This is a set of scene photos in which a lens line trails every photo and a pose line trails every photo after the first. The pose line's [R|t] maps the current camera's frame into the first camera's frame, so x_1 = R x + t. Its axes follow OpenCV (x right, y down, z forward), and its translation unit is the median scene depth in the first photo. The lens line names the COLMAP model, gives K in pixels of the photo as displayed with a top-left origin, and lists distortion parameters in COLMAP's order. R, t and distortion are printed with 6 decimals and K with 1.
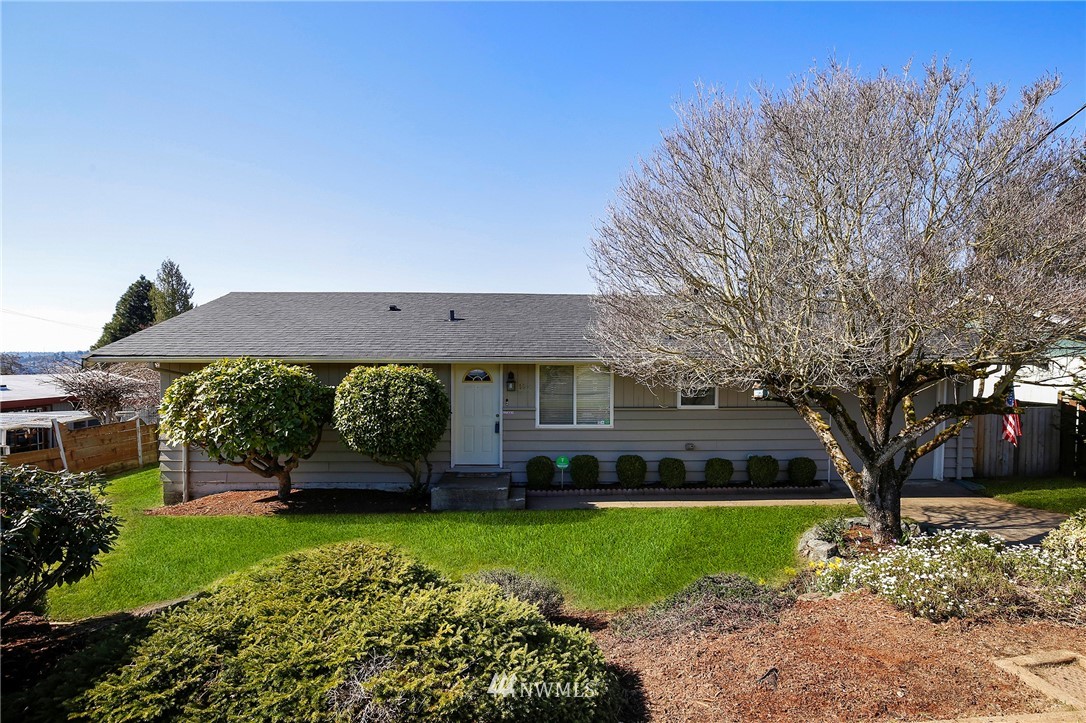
lens RADIAL K [[502.0, 0, 543.0], [0, 502.0, 371.5], [0, 0, 1]] dist [-0.036533, 0.007263]
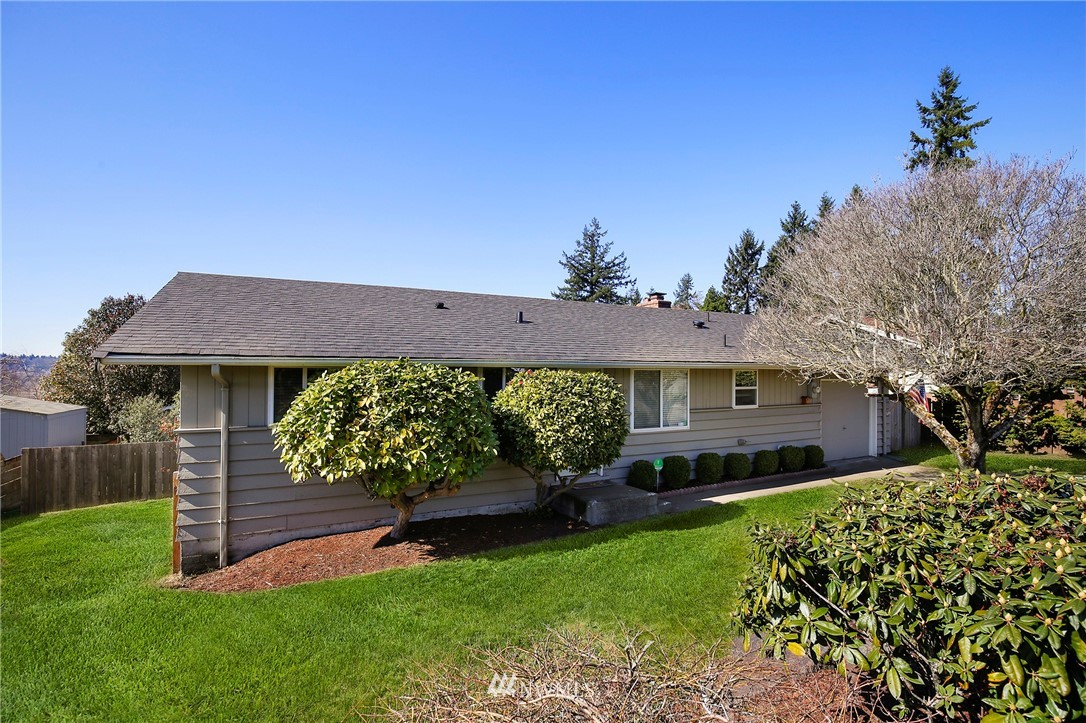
lens RADIAL K [[502.0, 0, 546.9], [0, 502.0, 359.6], [0, 0, 1]] dist [-0.036533, 0.007263]
pose [[0.904617, 0.009189, 0.426127, -0.608098], [0.009675, 0.999067, -0.042082, 0.006750], [-0.426116, 0.042191, 0.903684, 0.161420]]
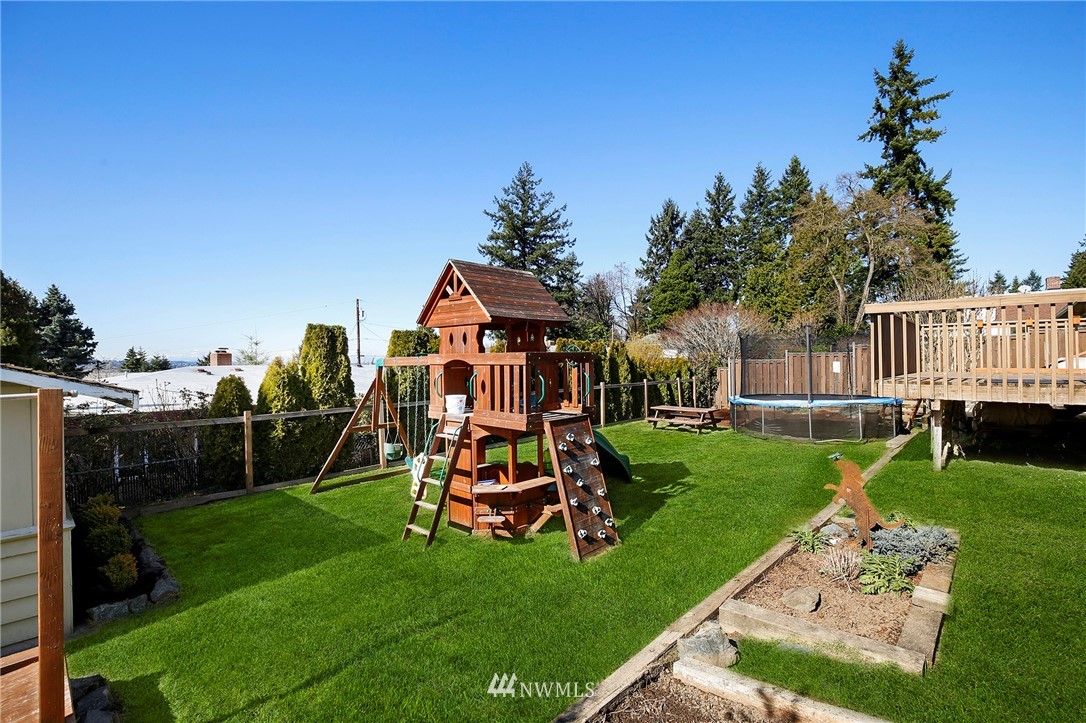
lens RADIAL K [[502.0, 0, 540.8], [0, 502.0, 353.3], [0, 0, 1]] dist [-0.036533, 0.007263]
pose [[0.714277, 0.002995, 0.699857, -0.964345], [0.025358, 0.999223, -0.030158, 0.122188], [-0.699404, 0.039288, 0.713646, 2.247755]]
